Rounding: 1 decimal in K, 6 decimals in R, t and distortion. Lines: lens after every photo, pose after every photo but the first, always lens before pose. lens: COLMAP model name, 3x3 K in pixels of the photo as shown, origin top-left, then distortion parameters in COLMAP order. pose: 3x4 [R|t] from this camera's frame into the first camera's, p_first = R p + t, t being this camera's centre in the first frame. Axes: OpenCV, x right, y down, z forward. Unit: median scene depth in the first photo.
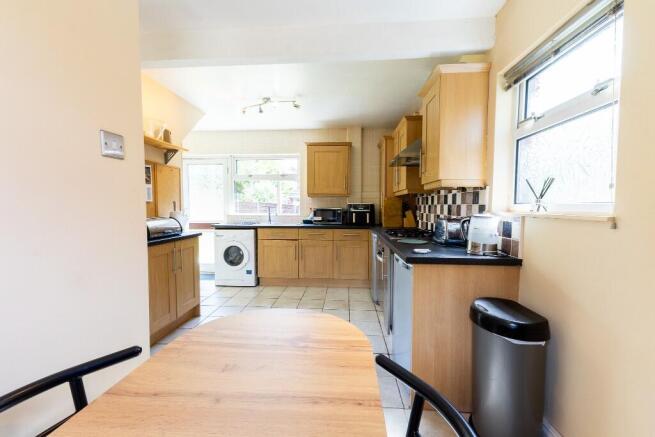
lens RADIAL K [[278.6, 0, 318.9], [0, 278.6, 219.7], [0, 0, 1]] dist [-0.018561, -0.000088]
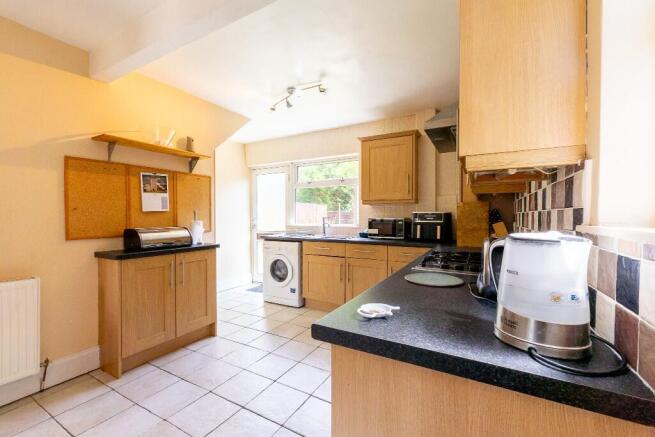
lens RADIAL K [[278.6, 0, 318.9], [0, 278.6, 219.7], [0, 0, 1]] dist [-0.018561, -0.000088]
pose [[0.903399, 0.003423, -0.428787, 0.203111], [-0.020014, 0.999215, -0.034189, -0.007834], [0.428333, 0.039468, 0.902758, 0.232334]]
